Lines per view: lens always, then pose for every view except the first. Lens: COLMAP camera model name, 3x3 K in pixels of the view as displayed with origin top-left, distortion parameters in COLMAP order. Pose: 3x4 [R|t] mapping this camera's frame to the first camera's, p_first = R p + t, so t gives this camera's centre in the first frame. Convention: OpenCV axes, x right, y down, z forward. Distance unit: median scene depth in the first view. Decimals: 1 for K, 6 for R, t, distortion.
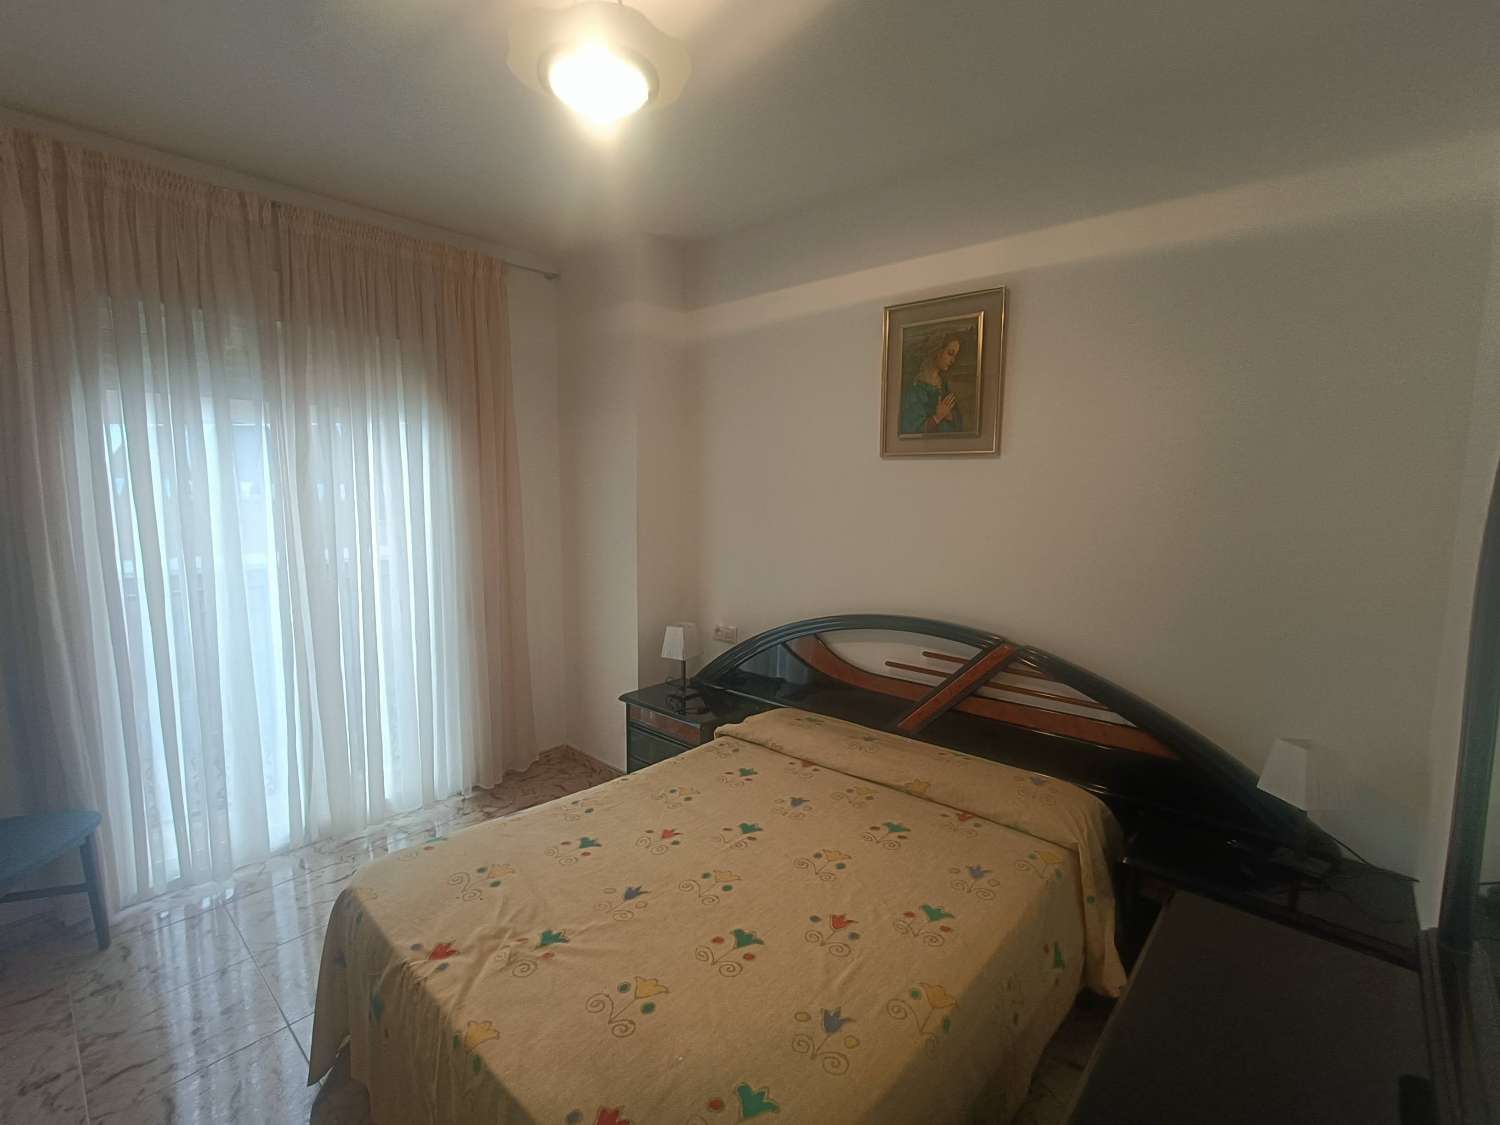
lens RADIAL K [[697.3, 0, 738.1], [0, 697.3, 556.8], [0, 0, 1]] dist [0.001800, -0.000264]
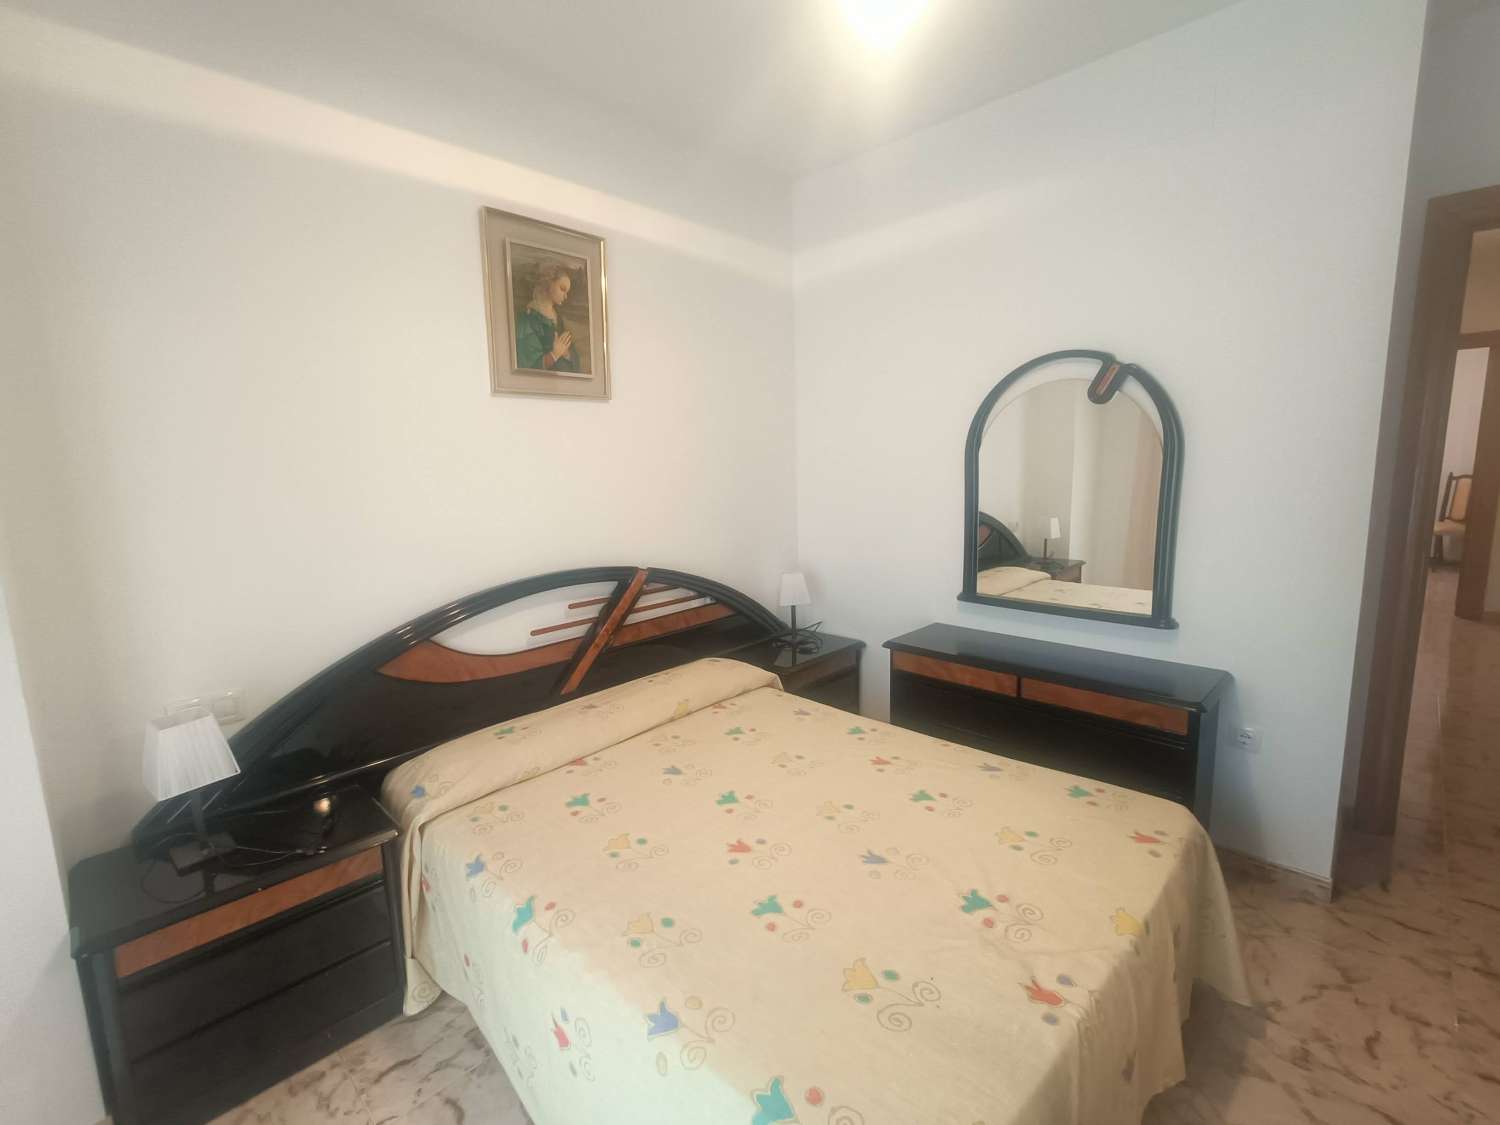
lens RADIAL K [[697.3, 0, 735.3], [0, 697.3, 563.4], [0, 0, 1]] dist [0.001800, -0.000264]
pose [[0.007141, -0.153918, 0.988058, -0.705711], [0.128202, 0.980070, 0.151747, -0.036637], [-0.991722, 0.125588, 0.026732, 0.794065]]
